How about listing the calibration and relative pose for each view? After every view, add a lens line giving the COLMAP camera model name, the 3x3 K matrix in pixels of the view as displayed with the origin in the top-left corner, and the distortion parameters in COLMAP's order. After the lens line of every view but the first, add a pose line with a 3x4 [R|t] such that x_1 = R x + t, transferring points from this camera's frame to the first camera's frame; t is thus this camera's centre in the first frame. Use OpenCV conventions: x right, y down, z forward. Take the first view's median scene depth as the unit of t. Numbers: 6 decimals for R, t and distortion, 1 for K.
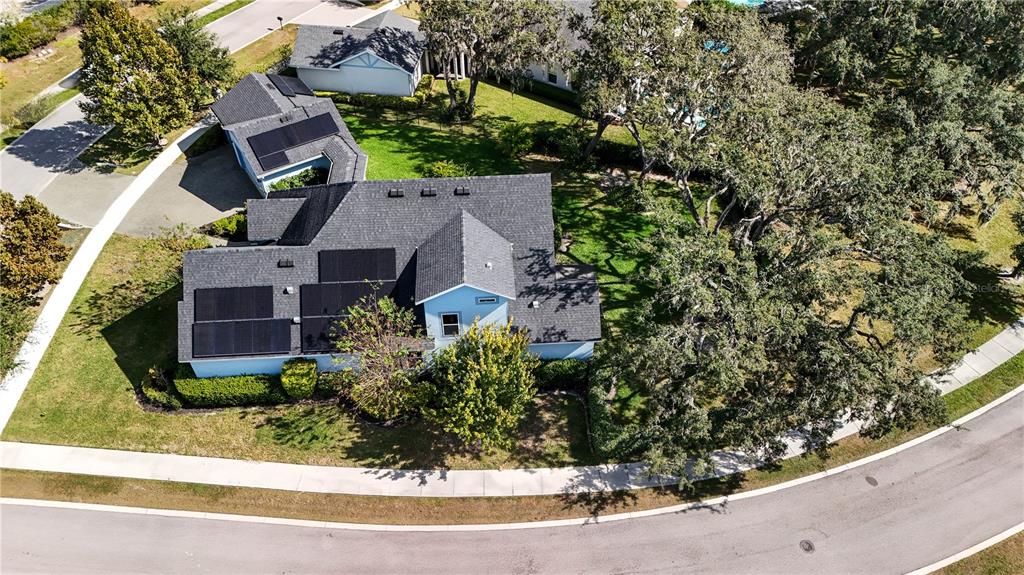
lens RADIAL K [[756.6, 0, 512.8], [0, 756.6, 288.7], [0, 0, 1]] dist [0.042281, -0.001106]
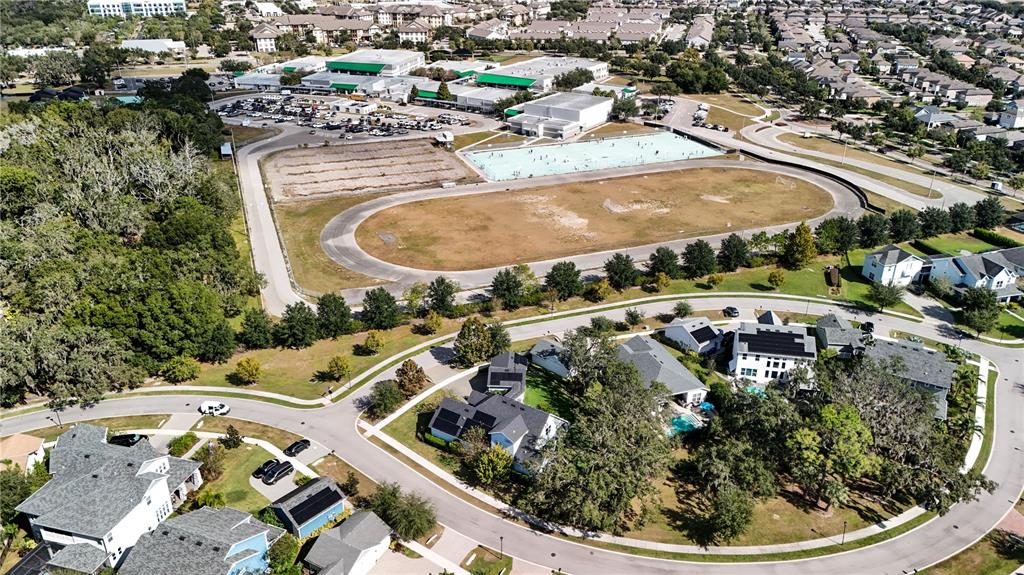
lens RADIAL K [[756.6, 0, 513.3], [0, 756.6, 287.1], [0, 0, 1]] dist [0.042281, -0.001106]
pose [[0.801814, 0.255368, -0.540261, 1.427137], [-0.420415, 0.883566, -0.206308, 0.080818], [0.424672, 0.392554, 0.815815, -1.698539]]
